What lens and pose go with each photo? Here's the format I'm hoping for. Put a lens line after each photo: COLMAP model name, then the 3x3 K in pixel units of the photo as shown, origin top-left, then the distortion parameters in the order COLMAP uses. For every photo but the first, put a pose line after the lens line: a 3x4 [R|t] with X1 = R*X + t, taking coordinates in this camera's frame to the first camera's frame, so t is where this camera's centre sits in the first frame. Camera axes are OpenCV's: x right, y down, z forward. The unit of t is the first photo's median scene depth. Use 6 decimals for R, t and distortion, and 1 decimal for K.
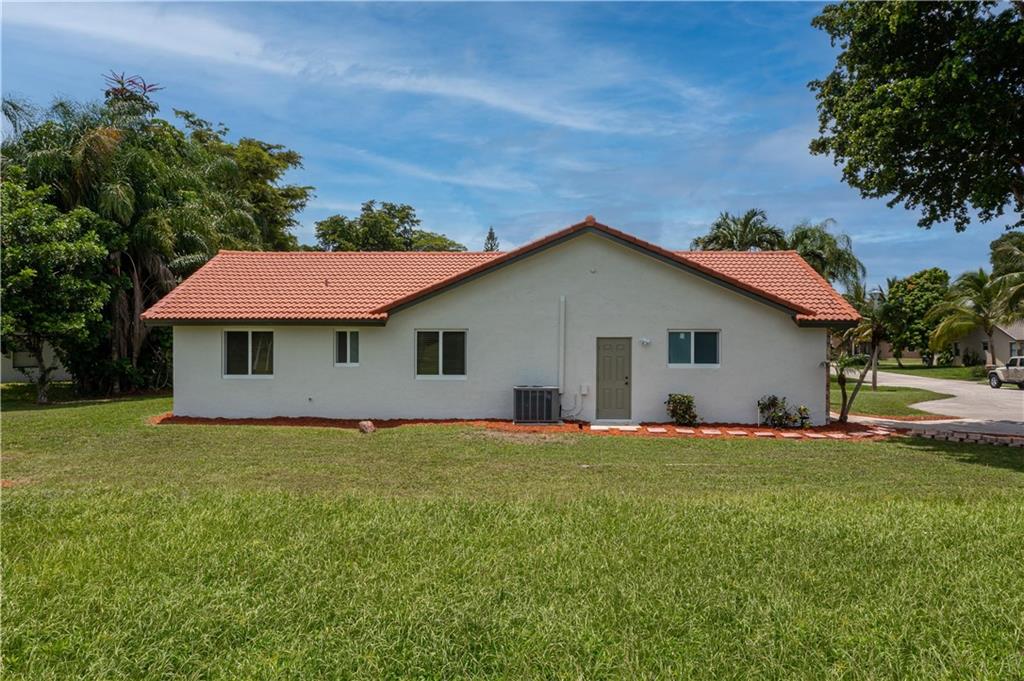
lens RADIAL K [[819.5, 0, 510.0], [0, 819.5, 337.0], [0, 0, 1]] dist [0.003573, 0.001882]
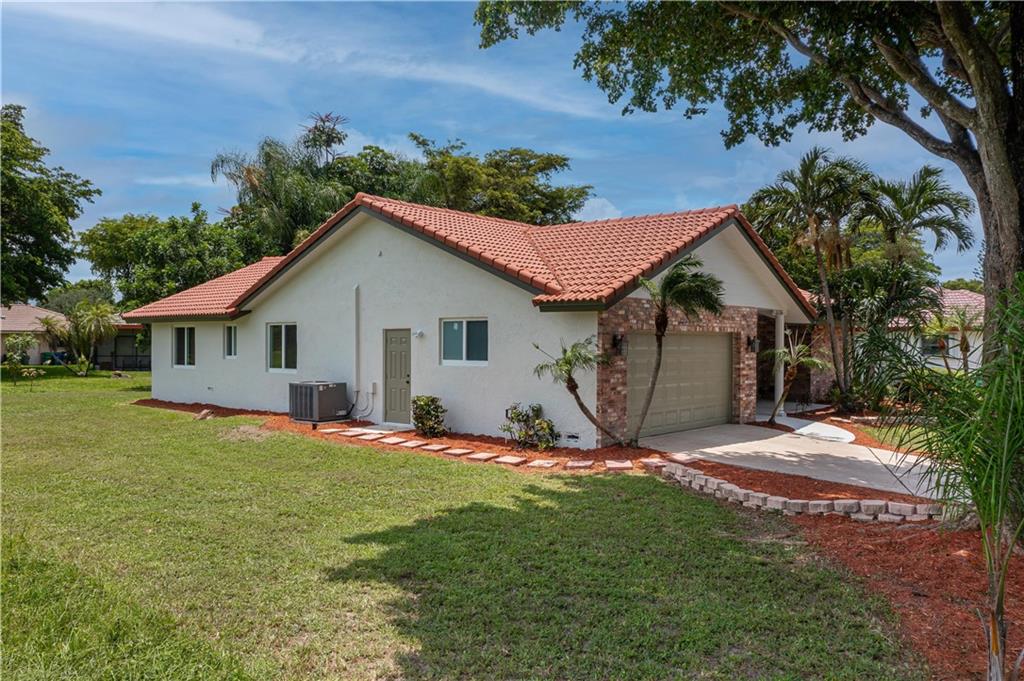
lens RADIAL K [[819.5, 0, 510.4], [0, 819.5, 347.0], [0, 0, 1]] dist [0.003573, 0.001882]
pose [[0.774220, 0.002296, -0.632913, 0.769862], [0.002255, 0.999977, 0.006386, 0.014526], [0.632913, -0.006372, 0.774197, 0.403747]]
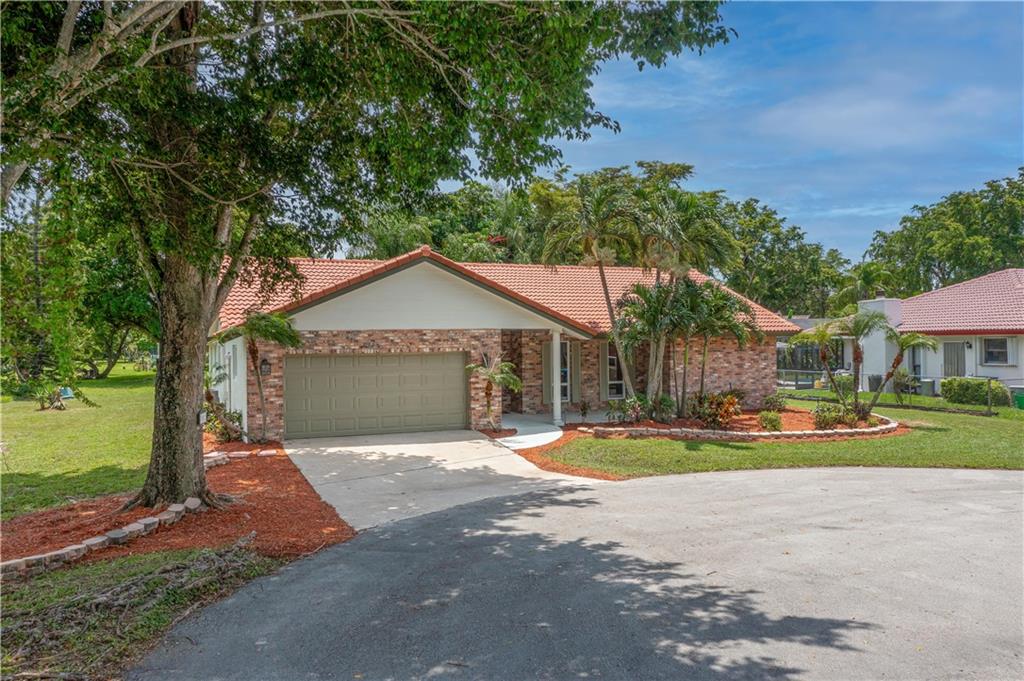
lens RADIAL K [[819.5, 0, 512.8], [0, 819.5, 342.4], [0, 0, 1]] dist [0.003573, 0.001882]
pose [[0.410193, -0.009434, -0.911950, 1.399626], [0.018132, 0.999833, -0.002188, -0.004127], [0.911819, -0.015638, 0.410295, 0.901727]]
